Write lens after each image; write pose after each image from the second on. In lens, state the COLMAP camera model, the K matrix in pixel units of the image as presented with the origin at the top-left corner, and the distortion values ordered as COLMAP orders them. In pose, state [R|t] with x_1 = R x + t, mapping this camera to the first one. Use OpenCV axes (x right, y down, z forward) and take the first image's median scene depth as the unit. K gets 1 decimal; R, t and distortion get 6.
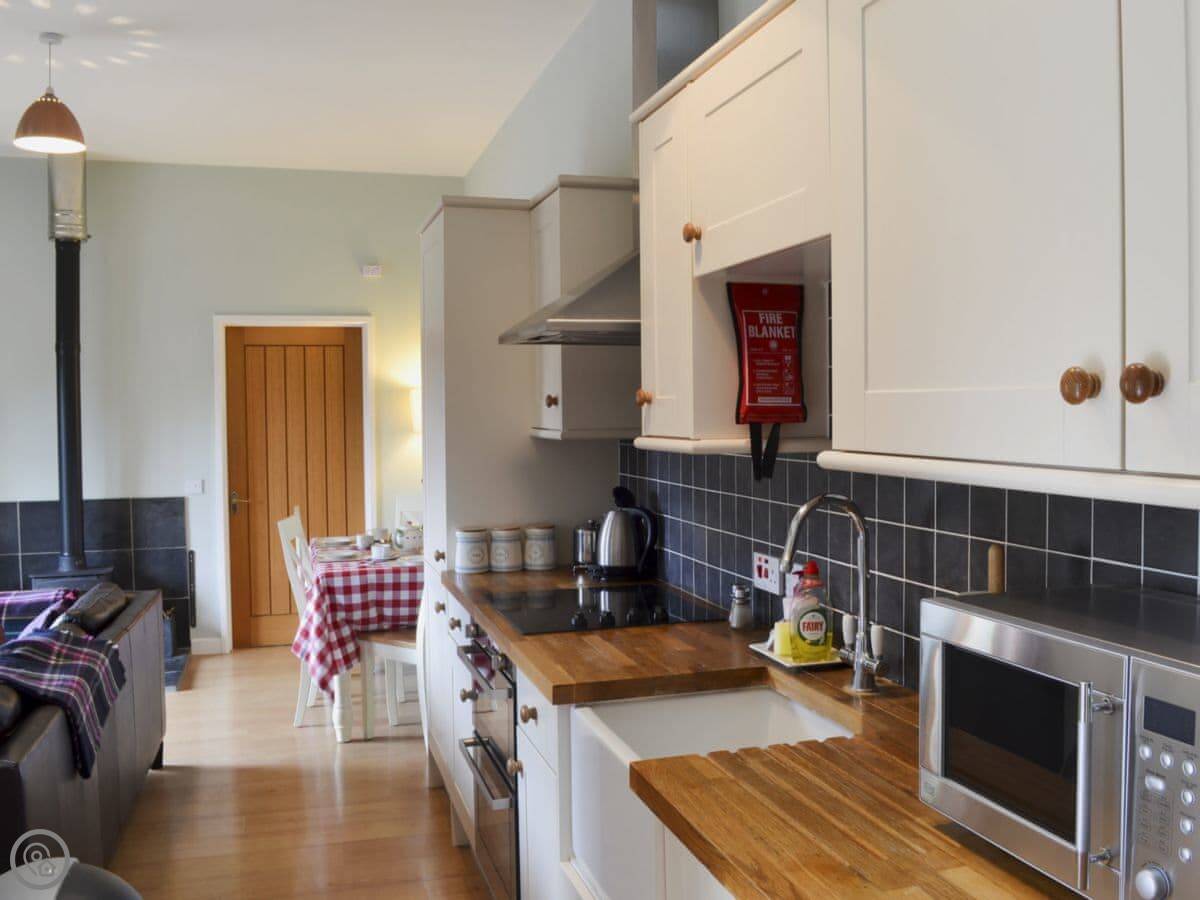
lens RADIAL K [[1107.0, 0, 606.3], [0, 1107.0, 456.6], [0, 0, 1]] dist [-0.018290, 0.000000]
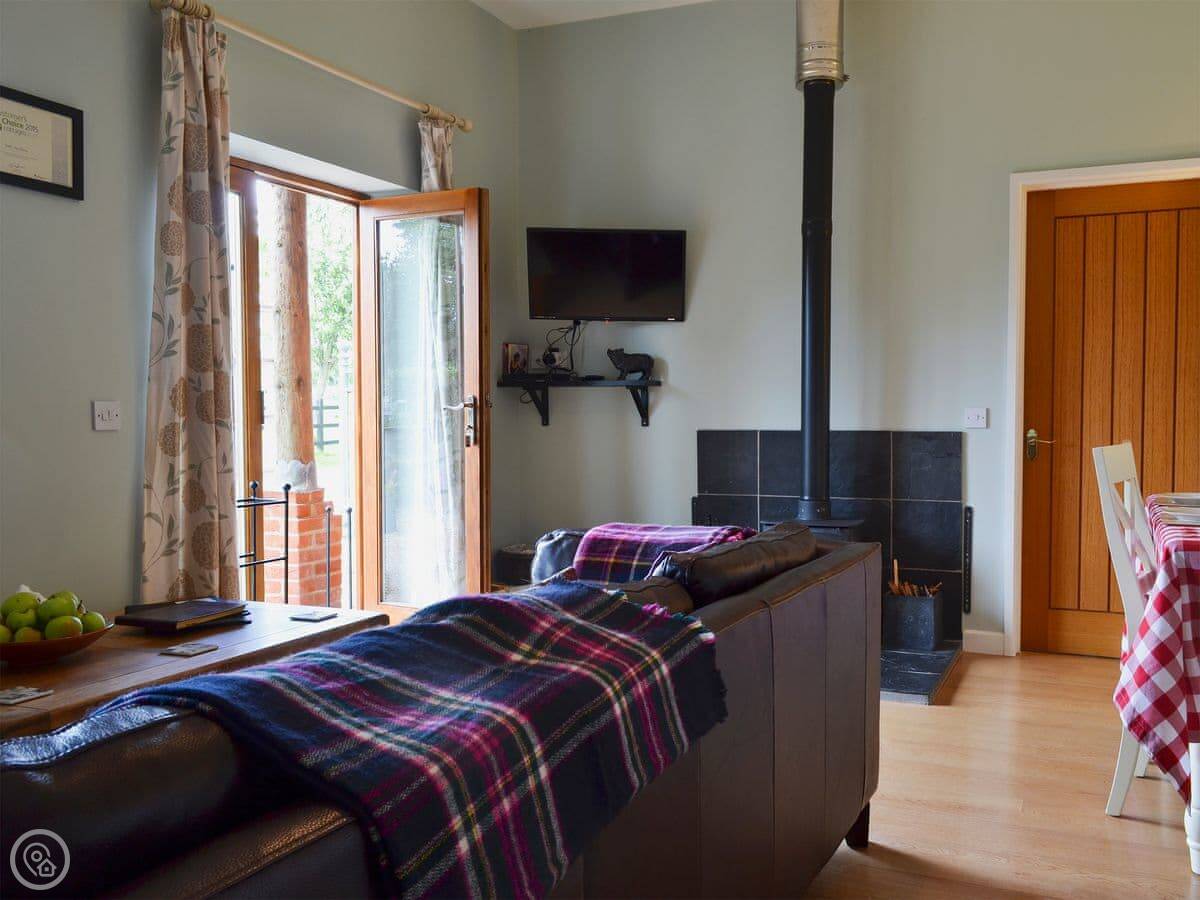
lens RADIAL K [[1107.0, 0, 612.8], [0, 1107.0, 449.8], [0, 0, 1]] dist [-0.018290, 0.000000]
pose [[0.759936, 0.034795, -0.649065, -0.091322], [-0.030570, 0.999374, 0.017782, 0.044926], [0.649278, 0.006328, 0.760525, 0.320532]]
